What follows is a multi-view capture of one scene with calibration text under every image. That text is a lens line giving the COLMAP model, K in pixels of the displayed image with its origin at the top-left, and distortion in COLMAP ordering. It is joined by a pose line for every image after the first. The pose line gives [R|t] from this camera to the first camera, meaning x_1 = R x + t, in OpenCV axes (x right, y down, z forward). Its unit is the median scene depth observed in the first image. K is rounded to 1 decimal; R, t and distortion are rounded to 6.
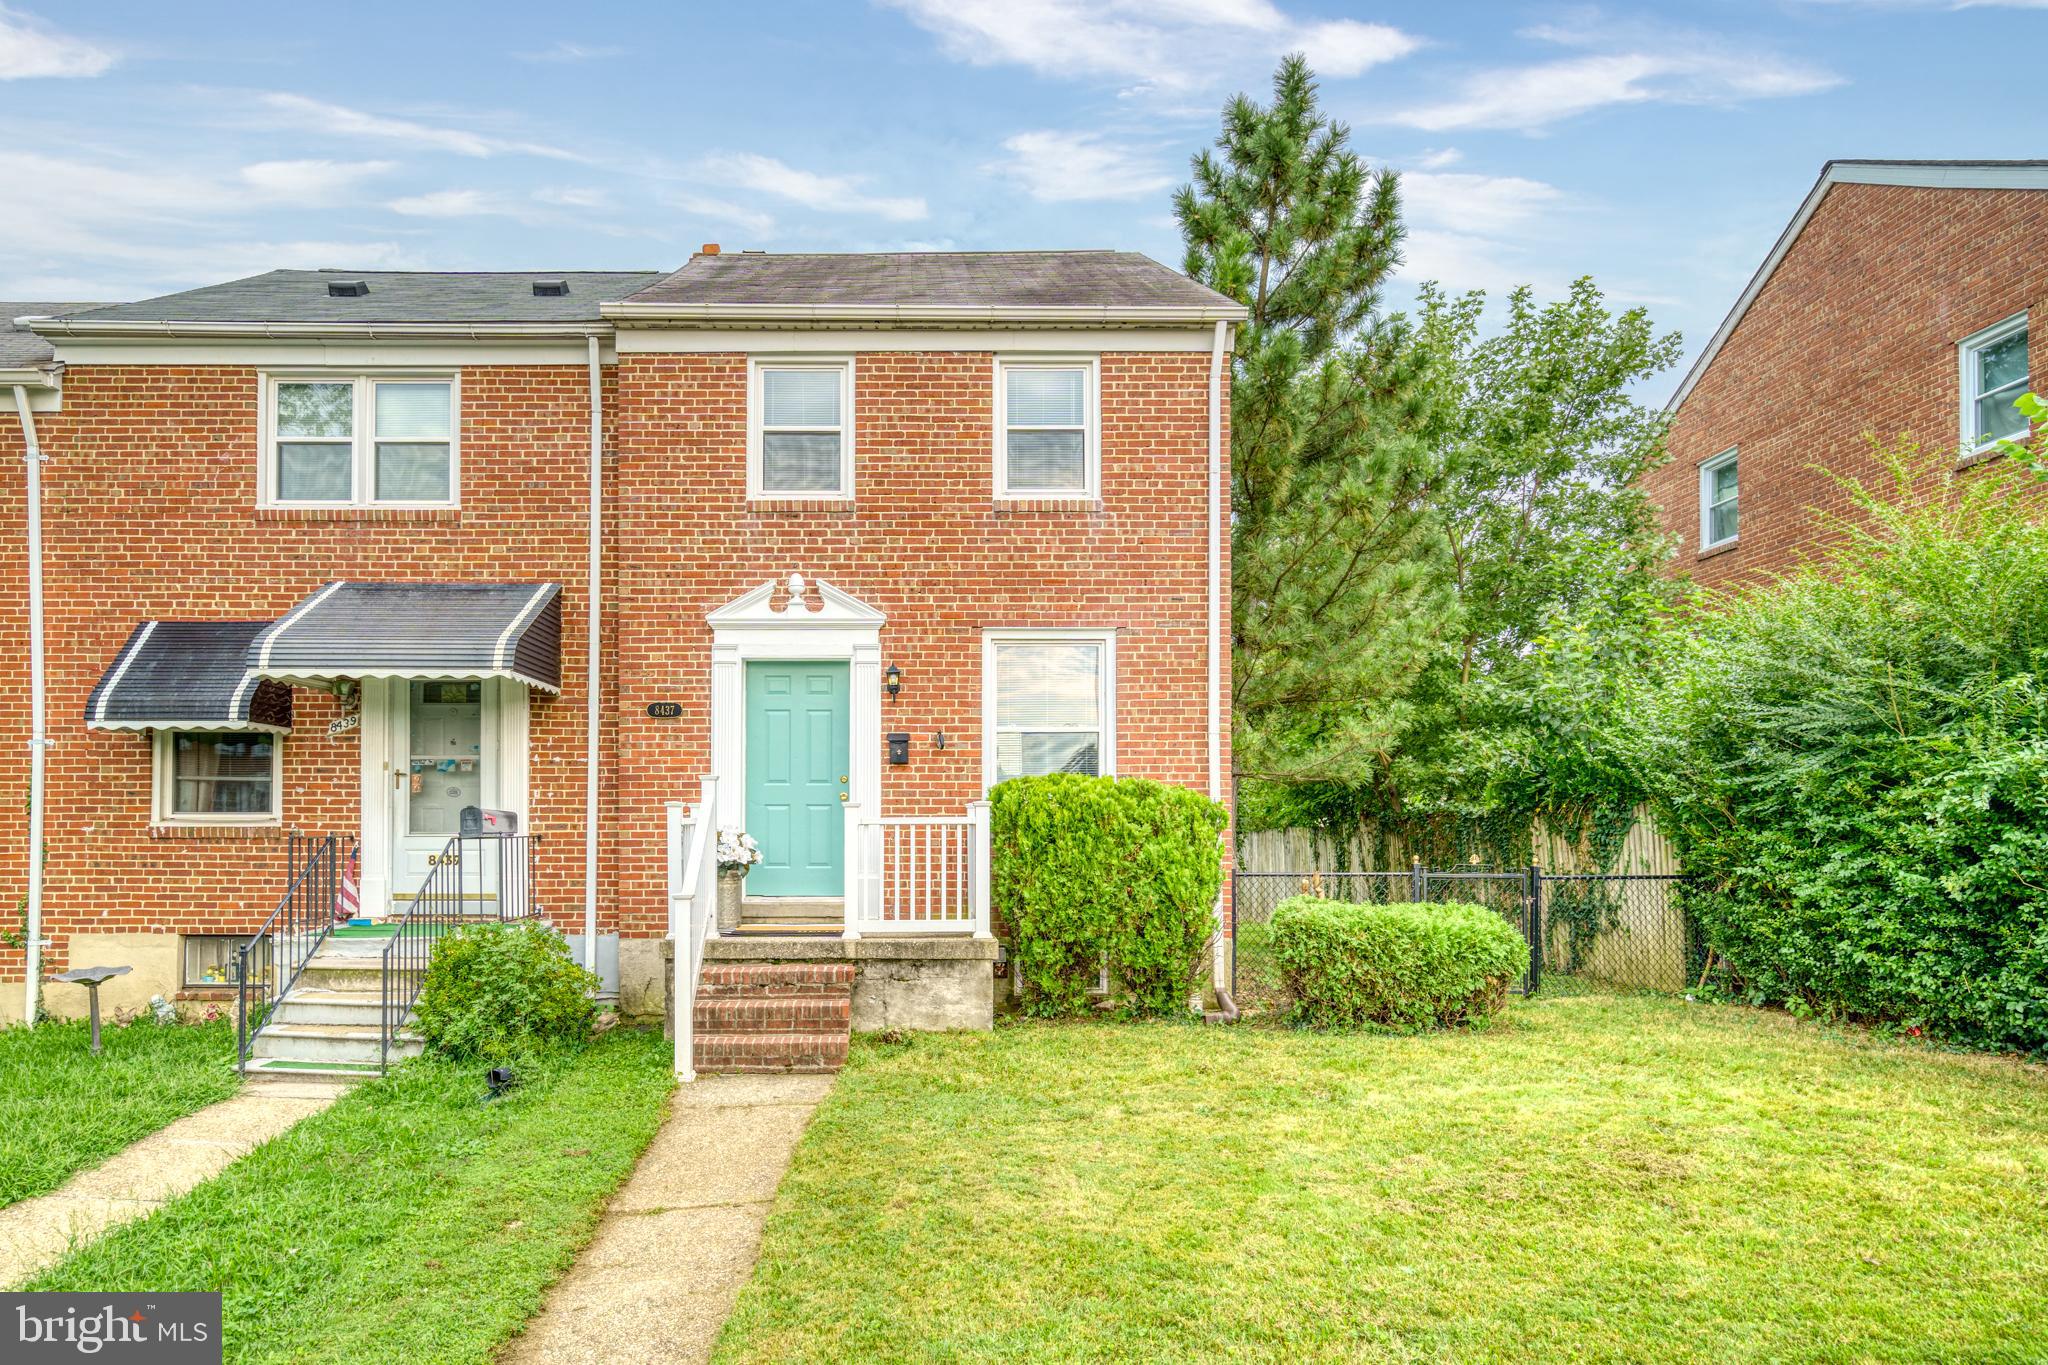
lens RADIAL K [[1228.4, 0, 1024.2], [0, 1228.4, 684.0], [0, 0, 1]] dist [0.002329, 0.002602]
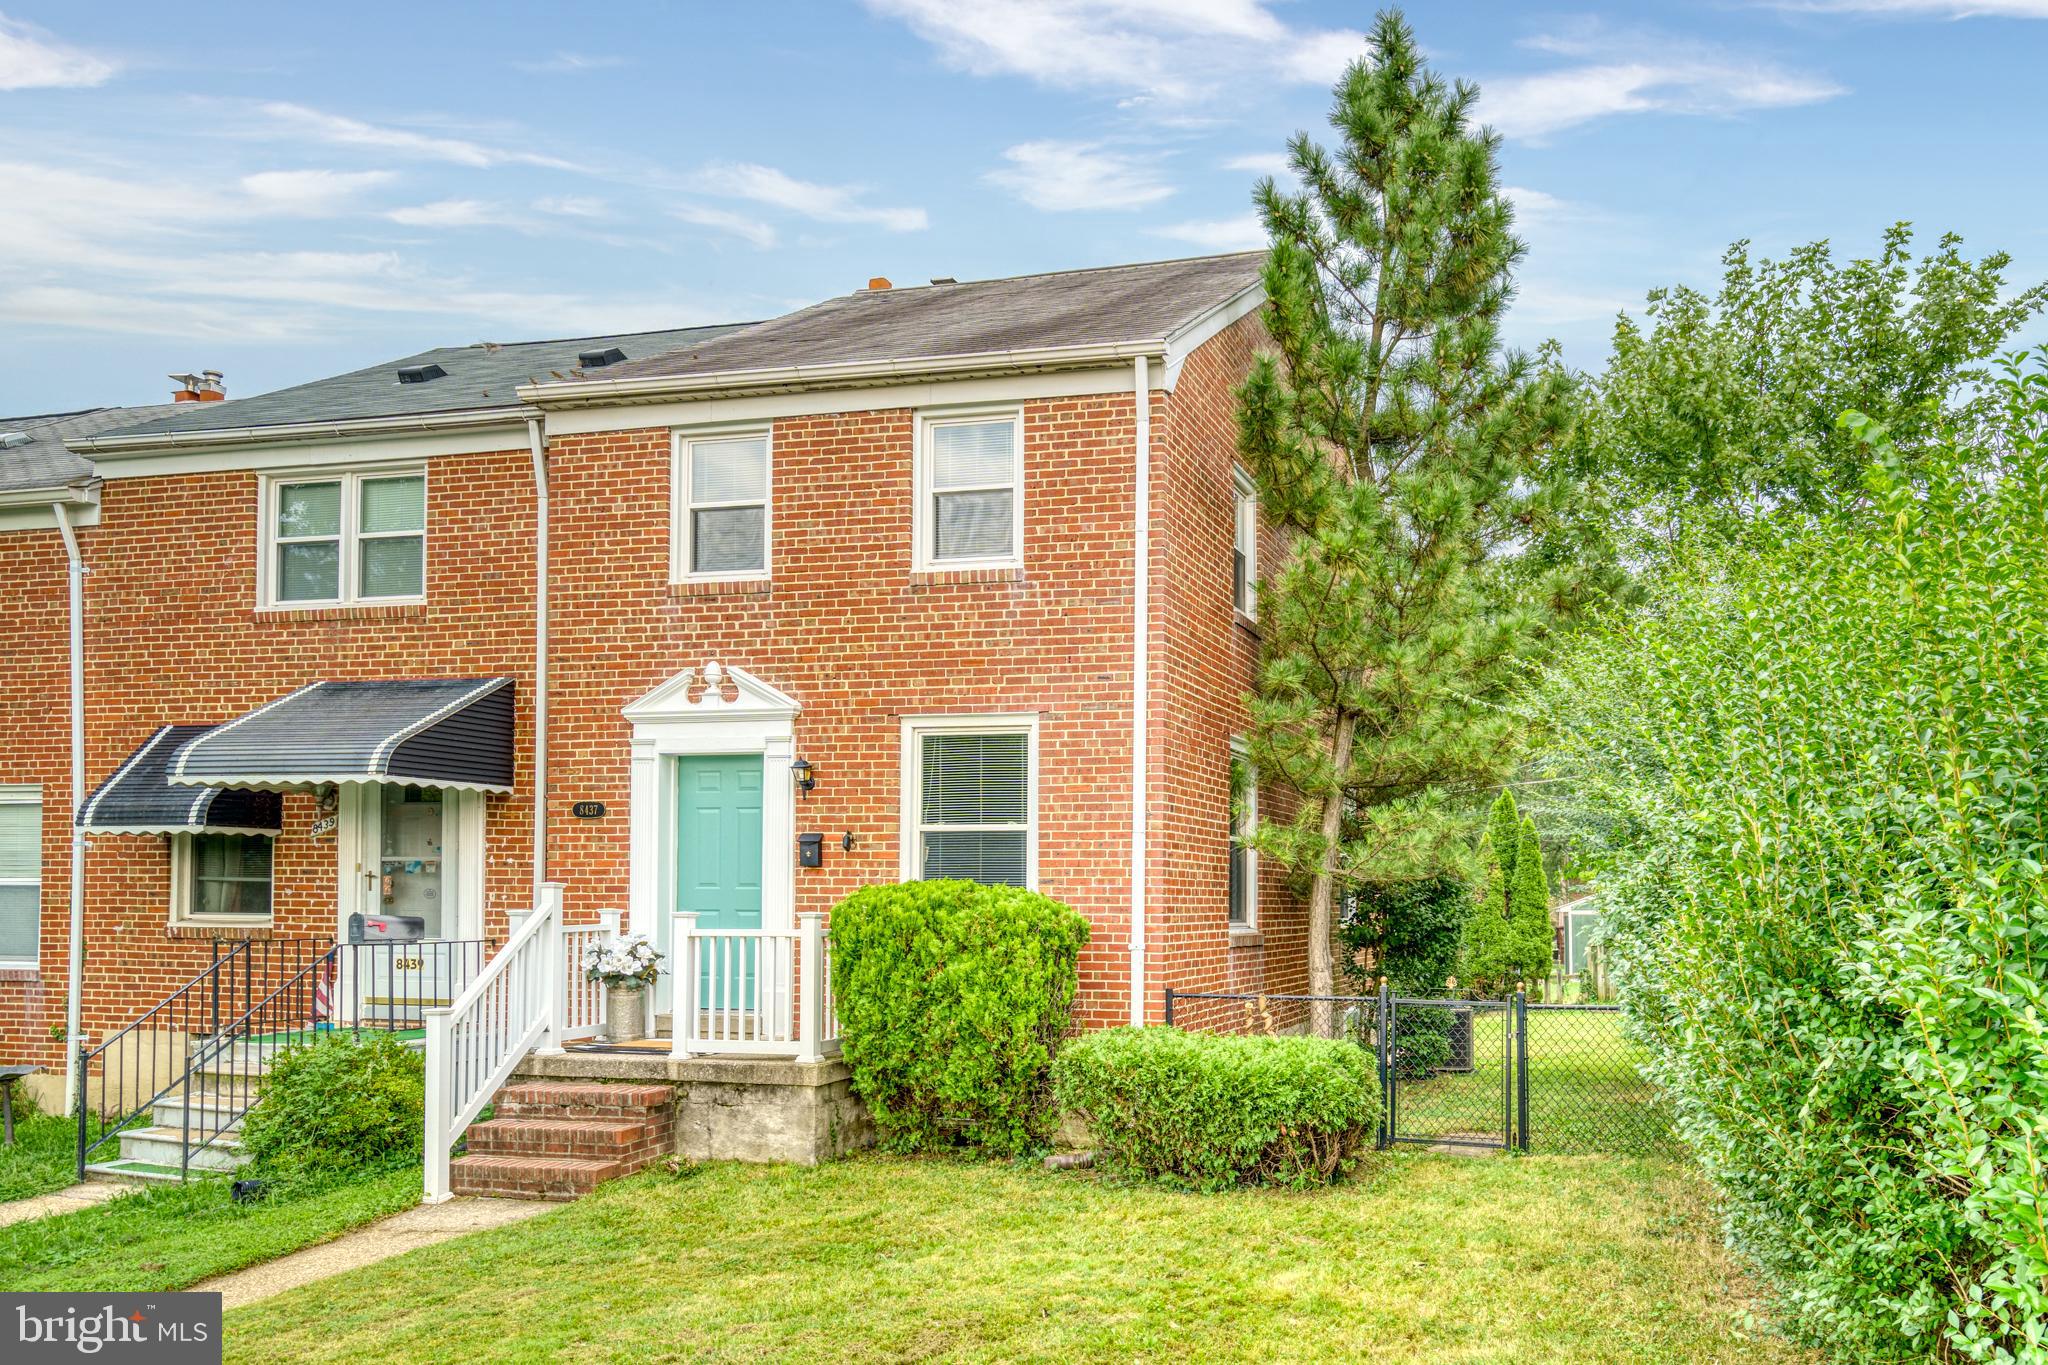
lens RADIAL K [[1429.4, 0, 1024.2], [0, 1429.4, 743.4], [0, 0, 1]] dist [0.004790, -0.001563]
pose [[0.974723, -0.020174, -0.222505, 0.275416], [0.018589, 0.999785, -0.009215, -0.013220], [0.222643, 0.004846, 0.974888, -0.001199]]
